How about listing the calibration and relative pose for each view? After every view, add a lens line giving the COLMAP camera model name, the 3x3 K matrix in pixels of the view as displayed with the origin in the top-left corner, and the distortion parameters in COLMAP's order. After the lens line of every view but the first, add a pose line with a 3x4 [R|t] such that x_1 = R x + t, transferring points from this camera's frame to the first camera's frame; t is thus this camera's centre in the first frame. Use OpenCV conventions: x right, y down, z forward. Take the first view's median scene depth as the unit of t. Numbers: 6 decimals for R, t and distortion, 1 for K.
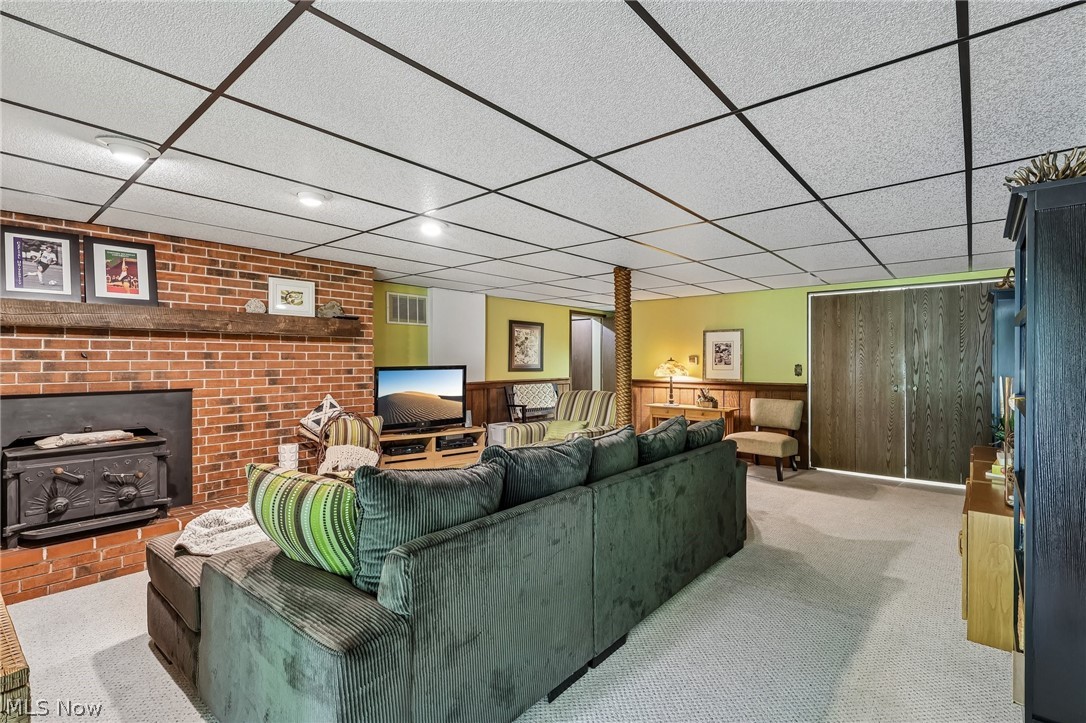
lens RADIAL K [[505.2, 0, 543.0], [0, 505.2, 361.5], [0, 0, 1]] dist [-0.000209, -0.000091]
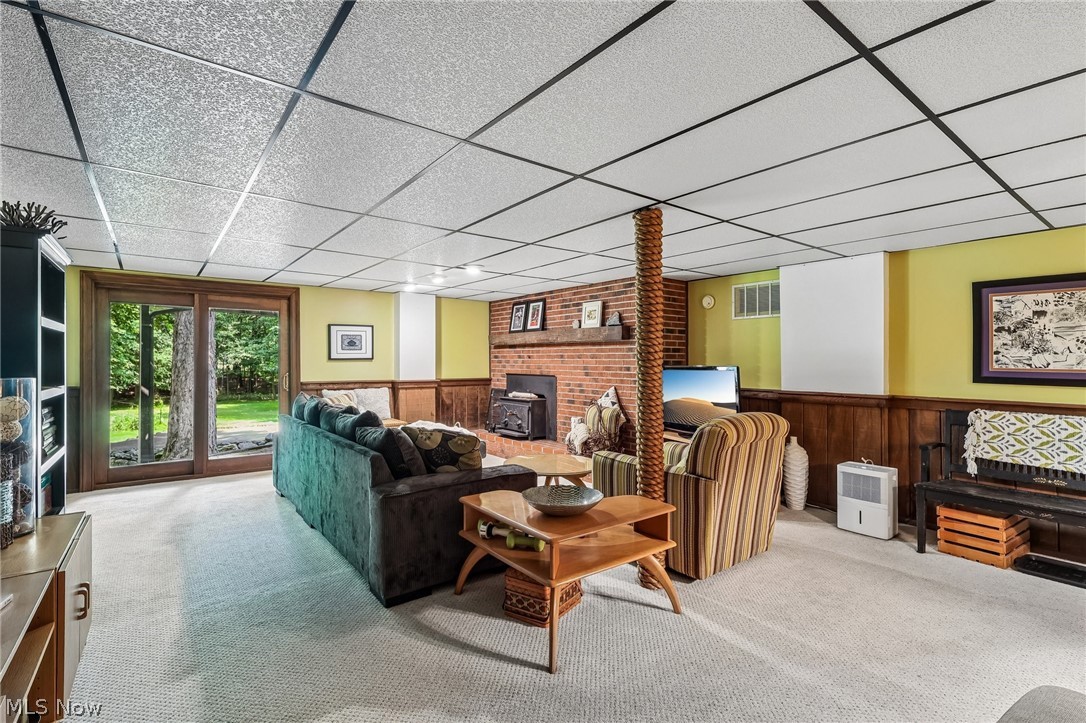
lens RADIAL K [[505.2, 0, 543.0], [0, 505.2, 361.5], [0, 0, 1]] dist [-0.000209, -0.000091]
pose [[-0.210689, 0.005776, -0.977536, 0.940827], [-0.004129, 0.999968, 0.006798, -0.005594], [0.977544, 0.005469, -0.210658, 1.208603]]
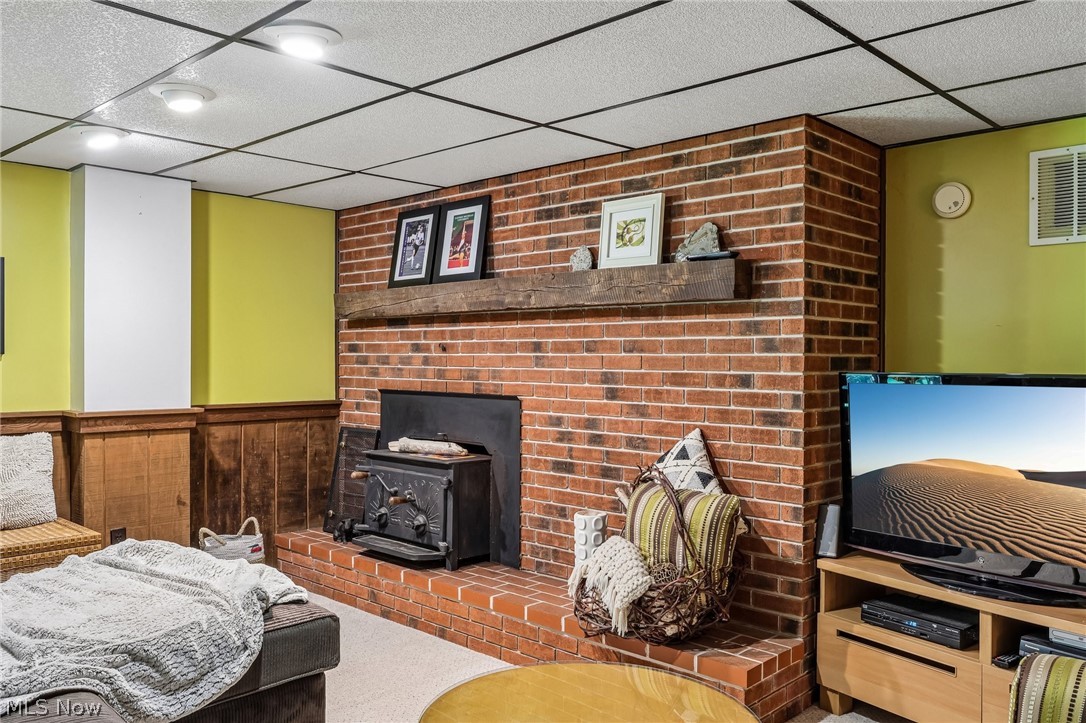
lens RADIAL K [[866.2, 0, 543.1], [0, 866.2, 355.1], [0, 0, 1]] dist [0.000410, -0.004331]
pose [[-0.063338, -0.000091, -0.997992, 0.406211], [-0.006709, 0.999977, 0.000335, -0.001301], [0.997970, 0.006717, -0.063337, 1.004744]]
